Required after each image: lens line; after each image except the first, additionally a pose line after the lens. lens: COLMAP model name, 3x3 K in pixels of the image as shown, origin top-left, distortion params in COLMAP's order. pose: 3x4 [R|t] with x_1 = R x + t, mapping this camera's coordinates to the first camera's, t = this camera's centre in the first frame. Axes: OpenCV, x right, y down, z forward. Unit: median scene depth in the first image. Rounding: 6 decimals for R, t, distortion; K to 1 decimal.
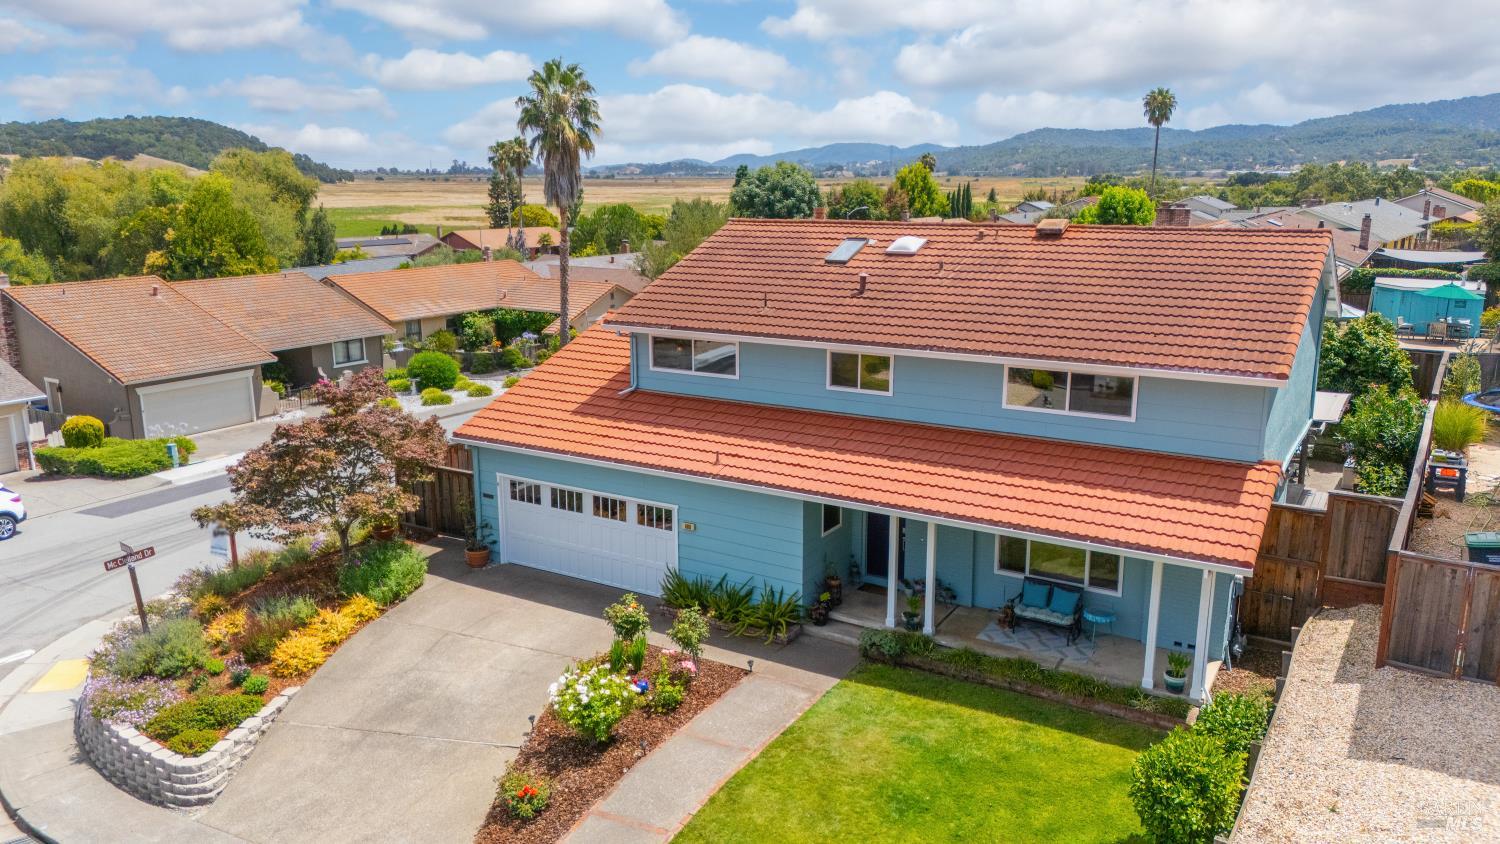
lens RADIAL K [[1097.6, 0, 750.0], [0, 1097.6, 422.0], [0, 0, 1]] dist [0.053578, -0.005891]
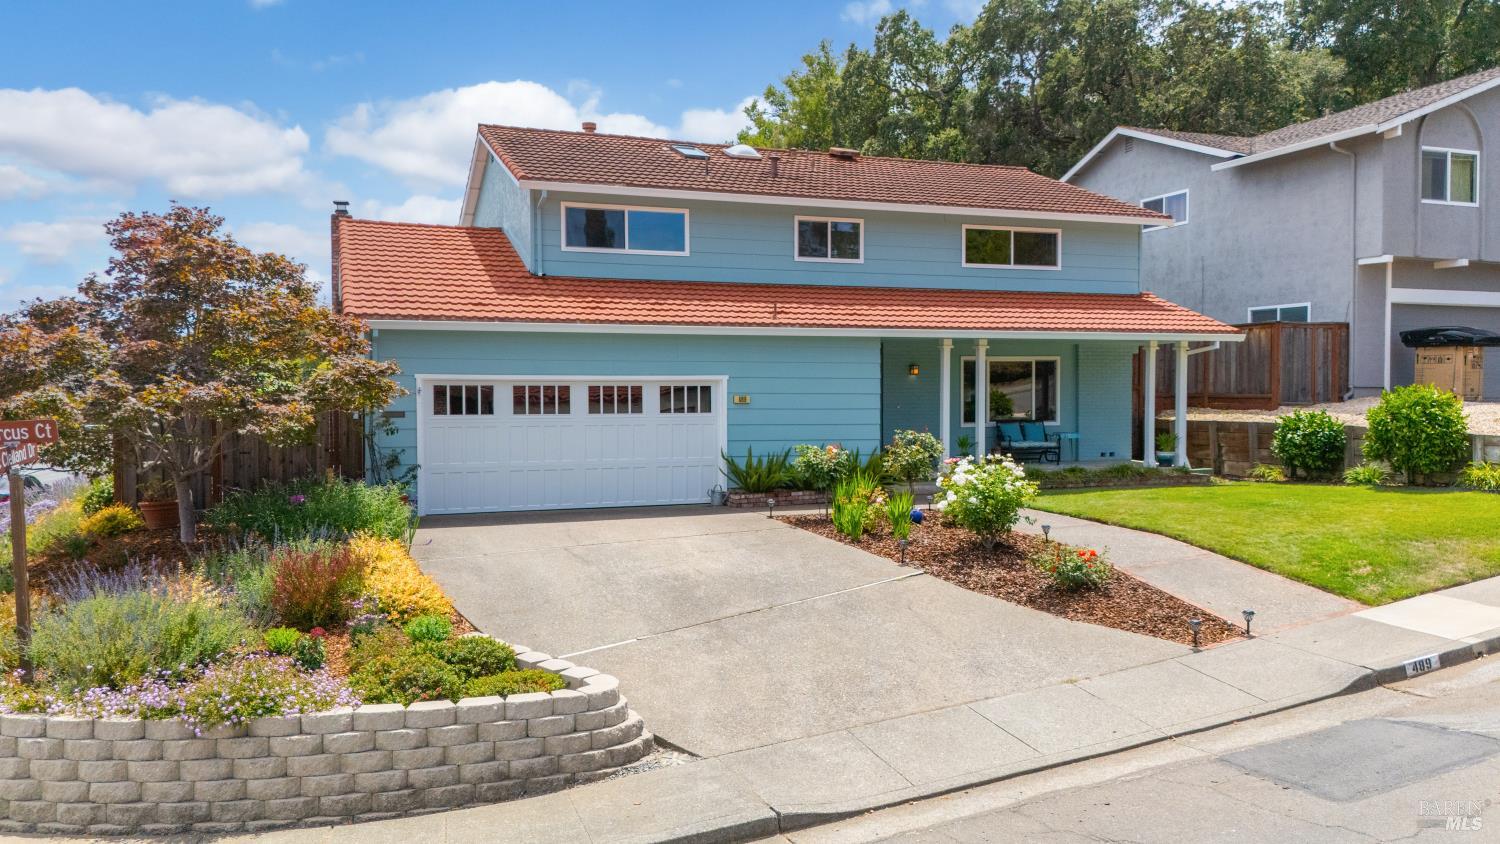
lens RADIAL K [[1118.0, 0, 750.0], [0, 1118.0, 422.0], [0, 0, 1]] dist [0.063756, -0.071613]
pose [[0.616337, -0.022867, 0.787150, -0.714325], [0.175540, 0.978417, -0.109024, 0.203818], [-0.767668, 0.205372, 0.607048, 0.477964]]
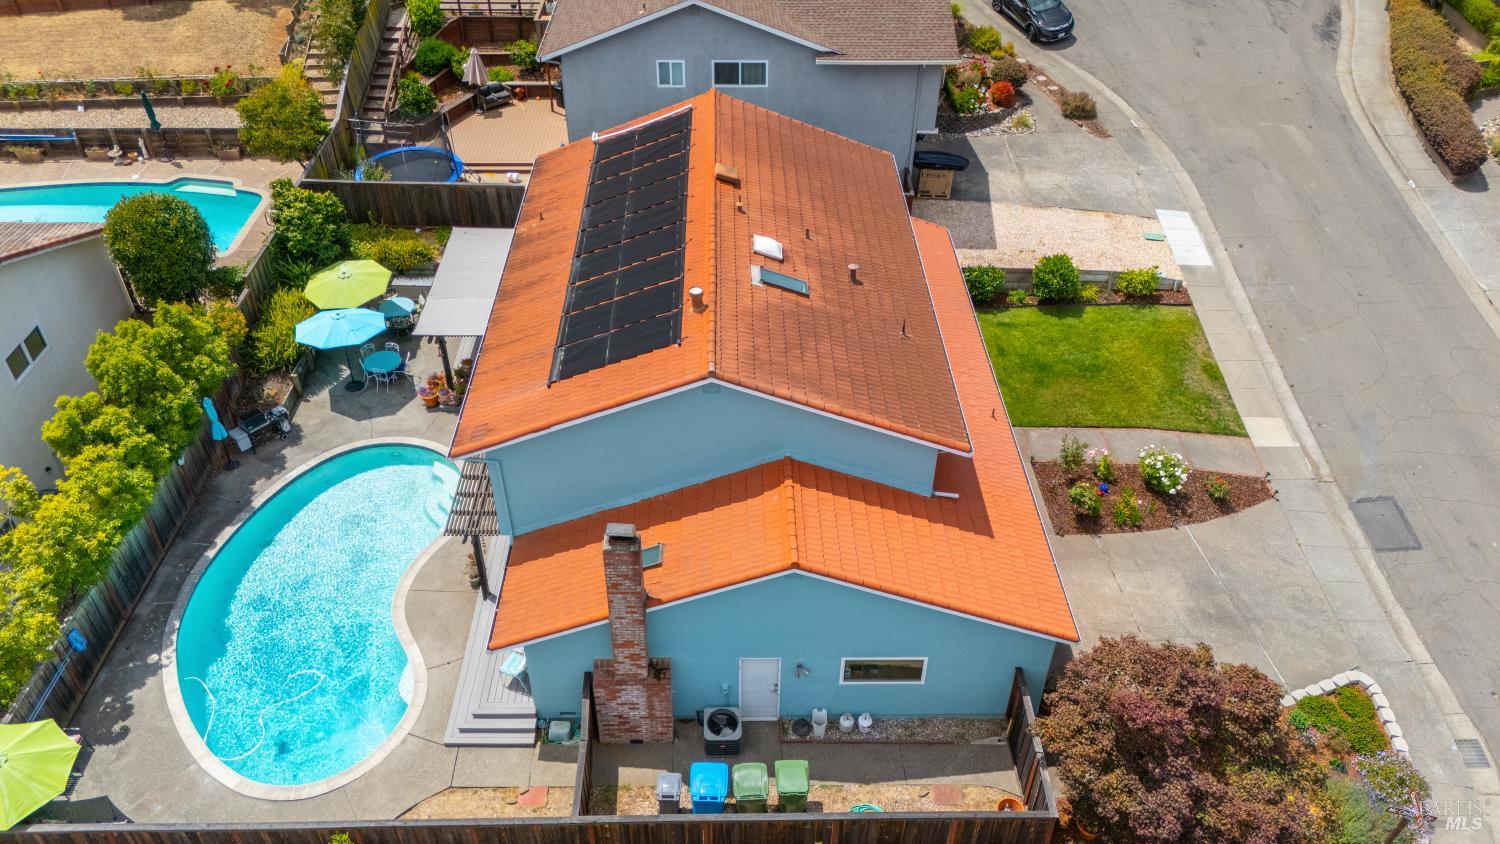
lens RADIAL K [[1097.6, 0, 750.0], [0, 1097.6, 422.0], [0, 0, 1]] dist [0.053578, -0.005891]
pose [[-0.536724, -0.535516, 0.652035, -0.679588], [0.177262, 0.683964, 0.707652, -0.867403], [-0.824927, 0.495395, -0.272173, 1.518949]]
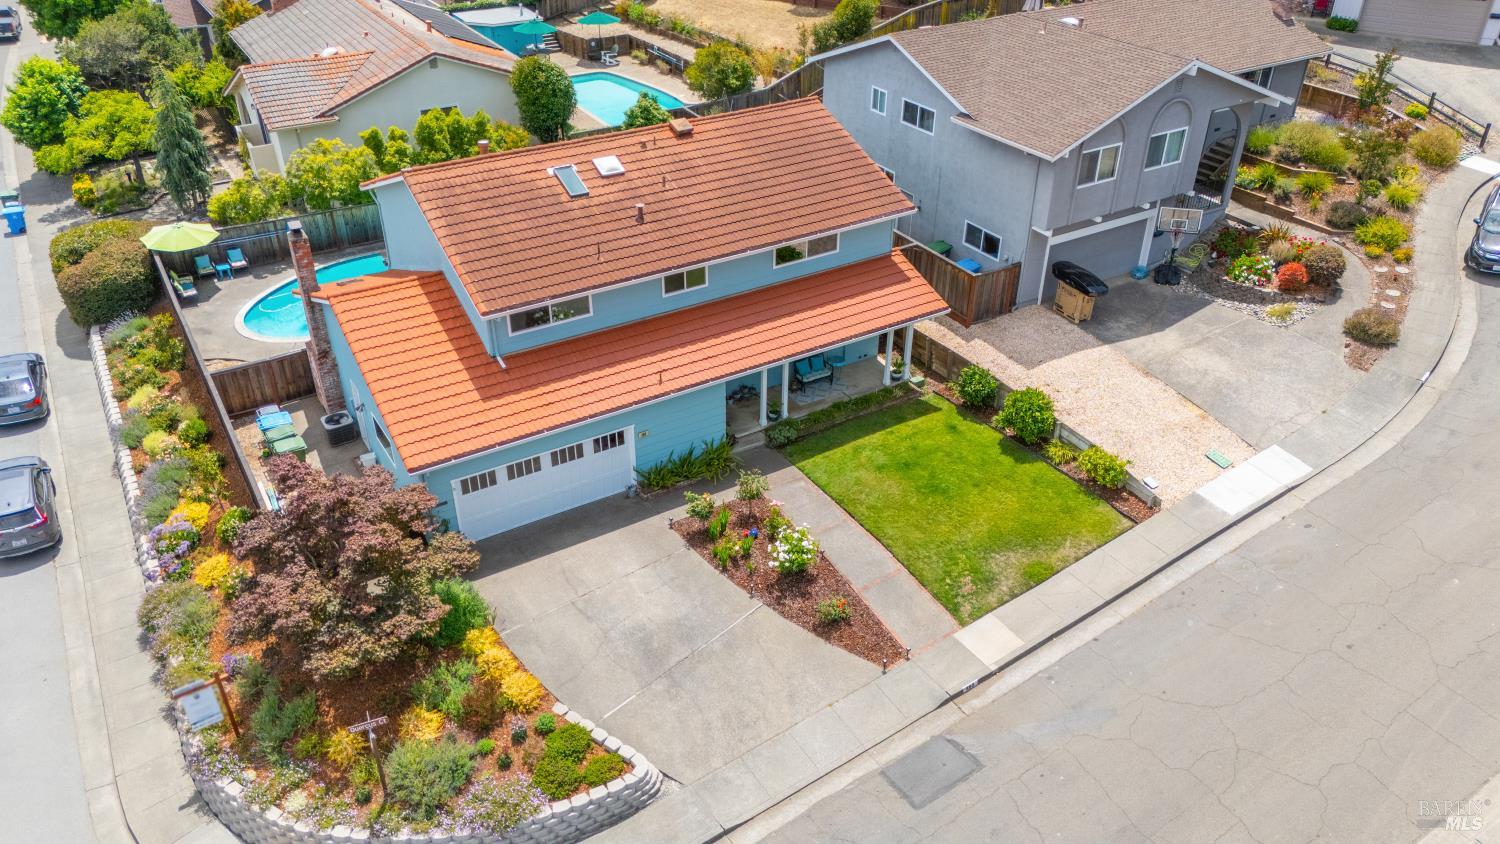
lens RADIAL K [[1097.6, 0, 750.0], [0, 1097.6, 422.0], [0, 0, 1]] dist [0.053578, -0.005891]
pose [[0.450368, -0.479247, 0.753320, -0.989165], [0.192450, 0.876005, 0.442242, -0.480215], [-0.871855, -0.054195, 0.486756, 0.232105]]
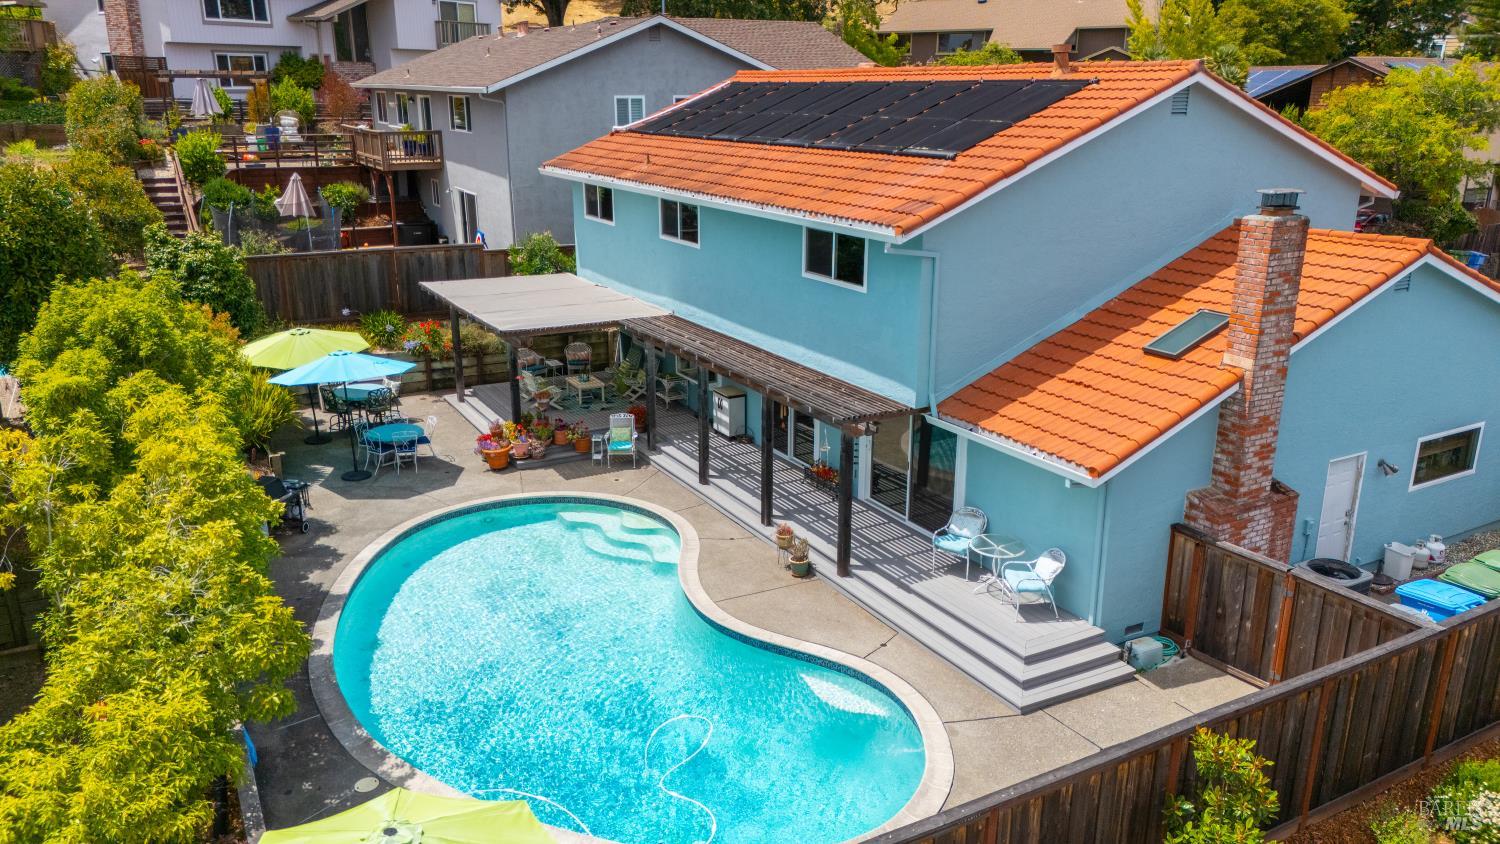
lens RADIAL K [[1097.6, 0, 750.0], [0, 1097.6, 422.0], [0, 0, 1]] dist [0.053578, -0.005891]
pose [[-0.871509, -0.147249, 0.467749, -0.141230], [0.106690, 0.874068, 0.473944, -0.405017], [-0.478632, 0.462950, -0.746048, 2.050514]]
